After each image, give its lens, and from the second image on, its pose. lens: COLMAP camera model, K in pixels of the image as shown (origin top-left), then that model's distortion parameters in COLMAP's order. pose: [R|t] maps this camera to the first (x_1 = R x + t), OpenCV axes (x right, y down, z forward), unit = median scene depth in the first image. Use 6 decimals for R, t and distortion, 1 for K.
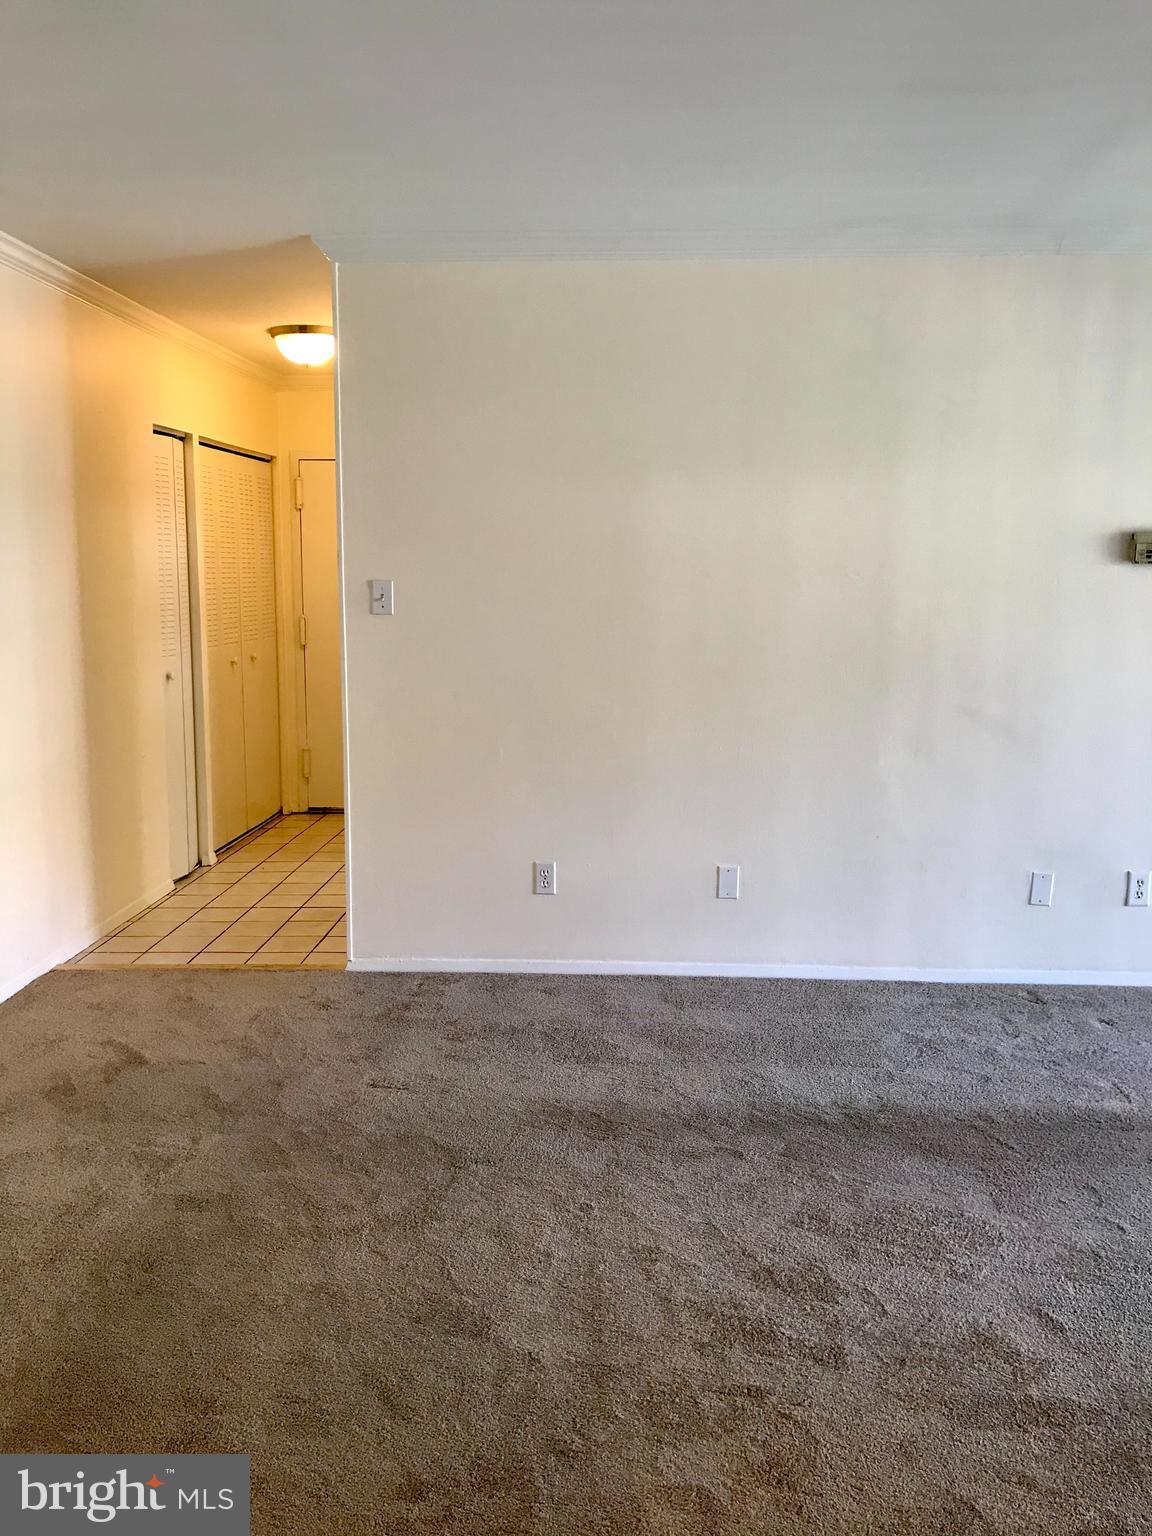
lens RADIAL K [[1254.3, 0, 579.5], [0, 1254.3, 742.1], [0, 0, 1]] dist [0.003809, -0.000826]
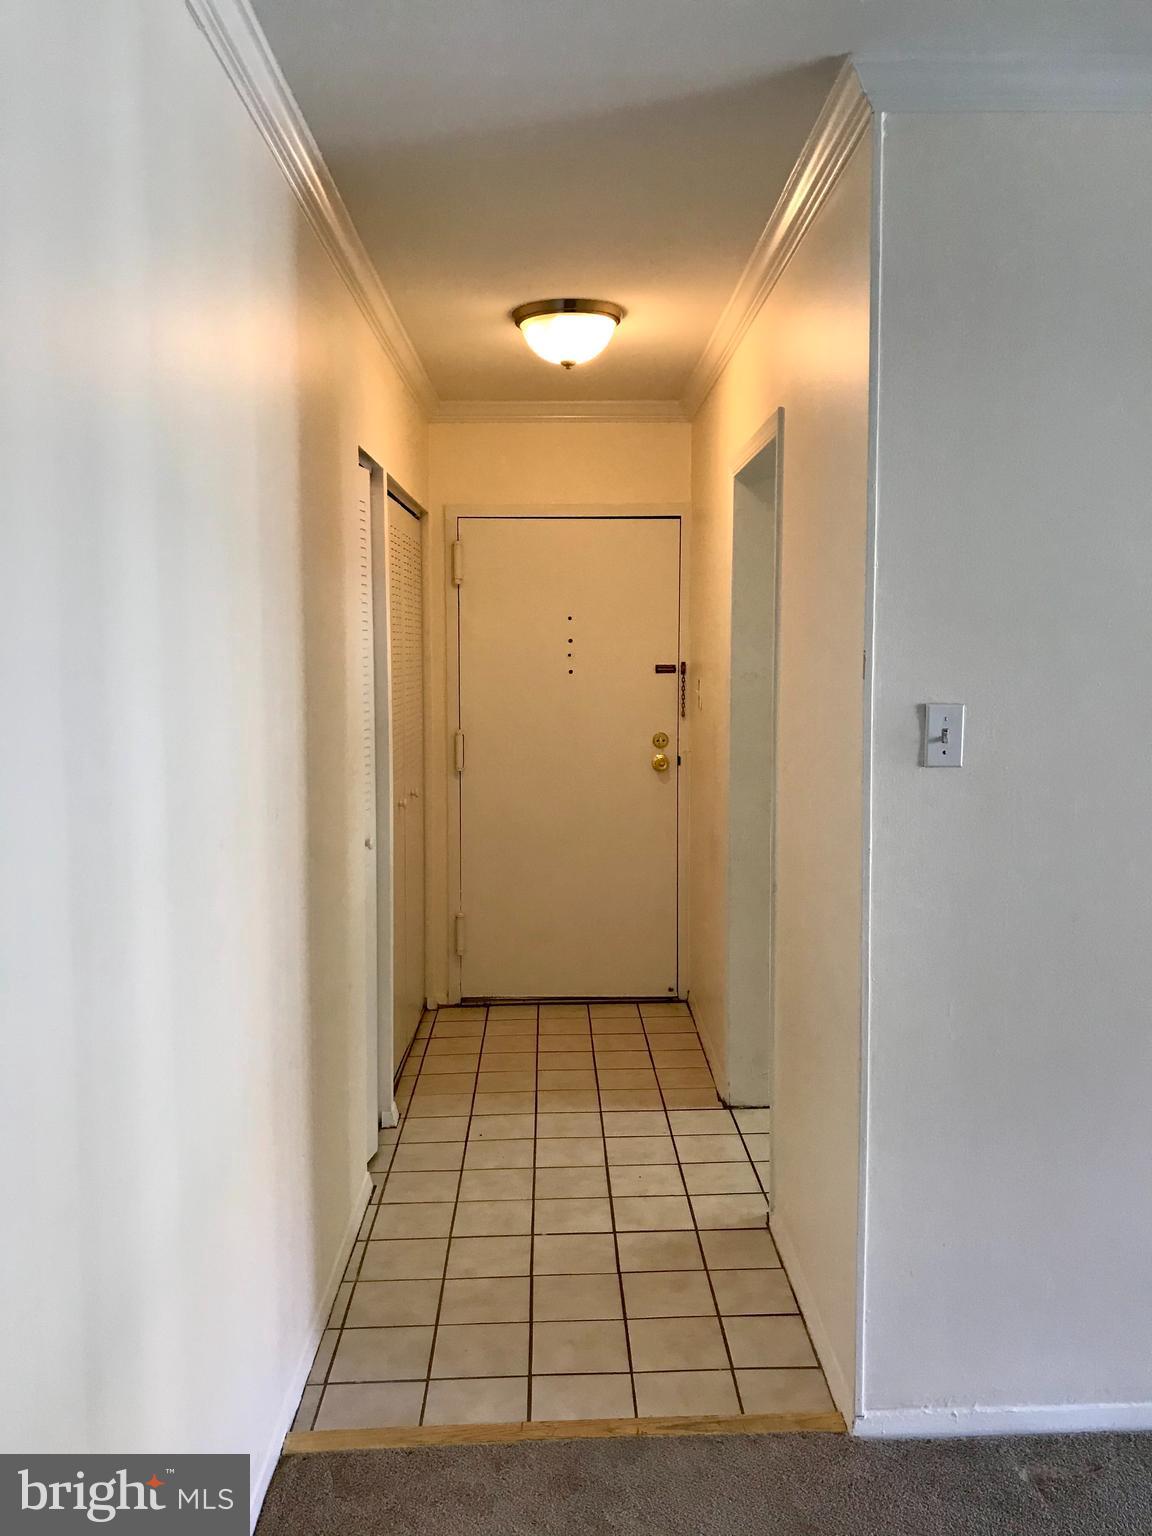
lens RADIAL K [[1254.3, 0, 579.5], [0, 1254.3, 742.1], [0, 0, 1]] dist [0.003809, -0.000826]
pose [[0.997155, -0.010630, 0.074619, -0.304864], [0.015494, 0.997771, -0.064911, -0.069714], [-0.073762, 0.065882, 0.995097, 0.416706]]
